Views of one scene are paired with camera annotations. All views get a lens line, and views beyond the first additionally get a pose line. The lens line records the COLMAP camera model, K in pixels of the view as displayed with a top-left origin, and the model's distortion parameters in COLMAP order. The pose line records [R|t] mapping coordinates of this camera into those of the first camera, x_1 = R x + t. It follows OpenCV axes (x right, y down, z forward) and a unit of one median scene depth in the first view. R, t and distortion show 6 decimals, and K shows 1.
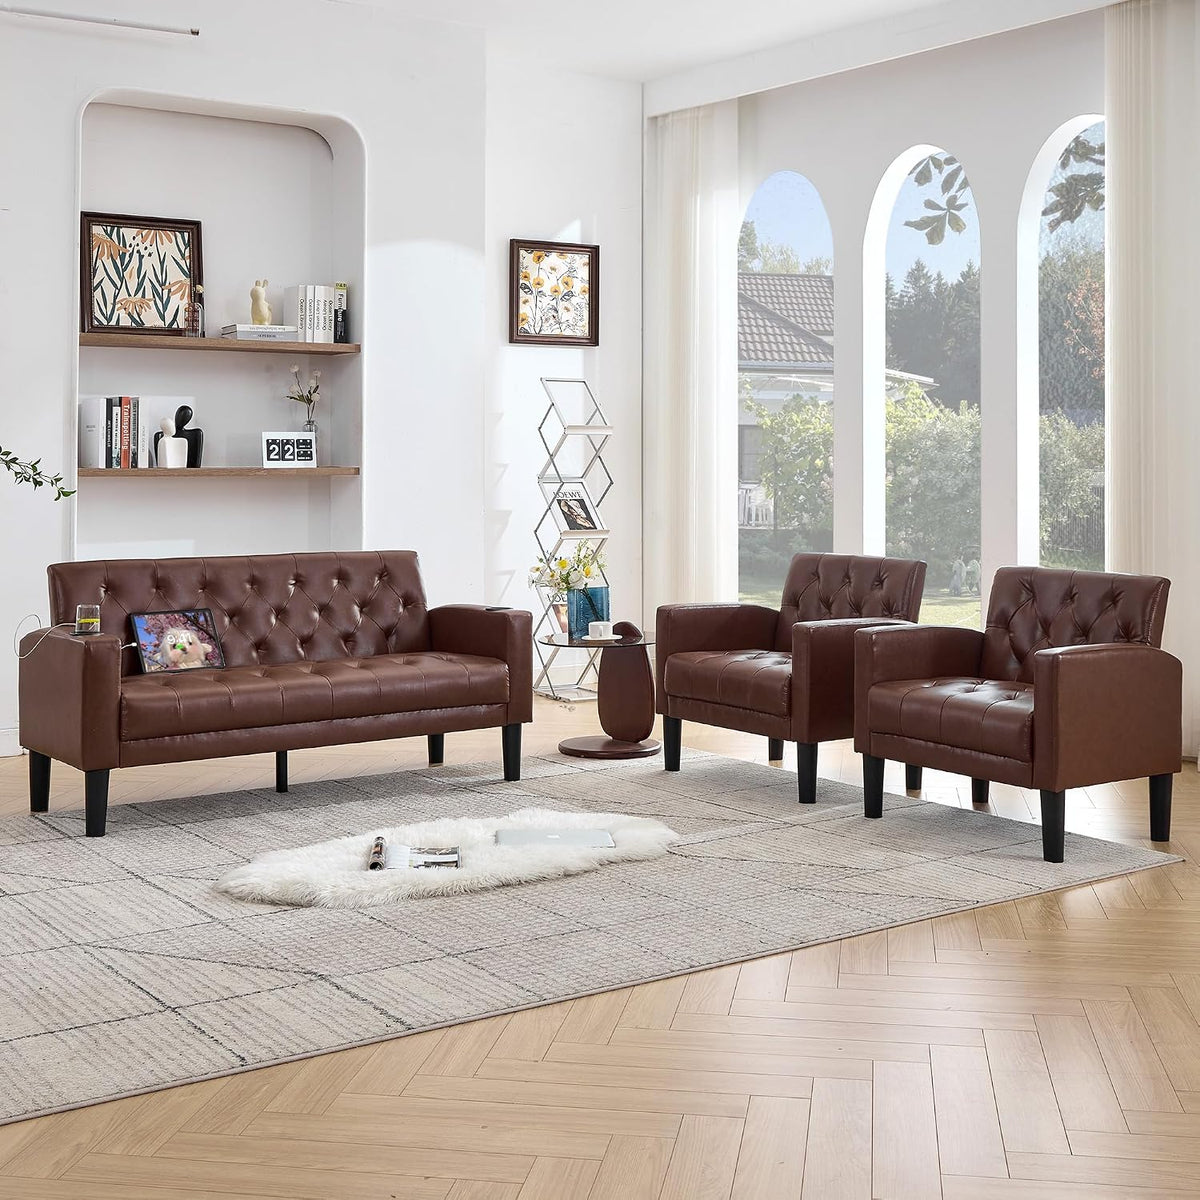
lens RADIAL K [[1827.9, 0, 618.7], [0, 1827.9, 461.5], [0, 0, 1]] dist [0.008286, 0.000000]
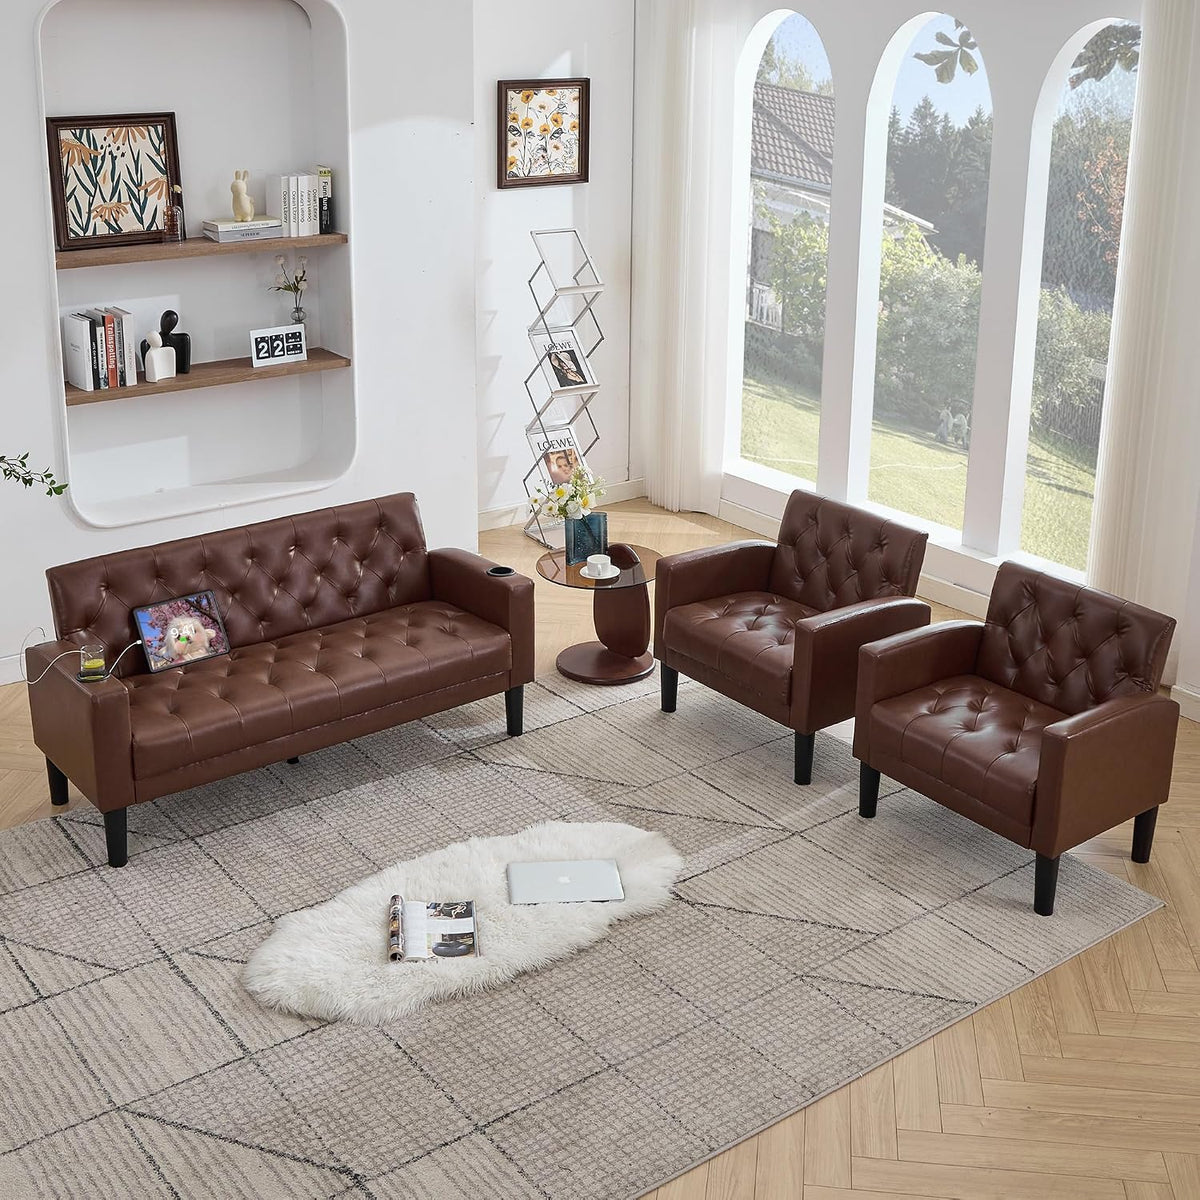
lens RADIAL K [[1673.2, 0, 626.1], [0, 1673.2, 490.3], [0, 0, 1]] dist [-0.058484, 0.000000]
pose [[0.999504, 0.002876, 0.031363, -0.022166], [-0.011961, 0.955872, 0.293541, -0.202997], [-0.029135, -0.293771, 0.955432, 0.119247]]
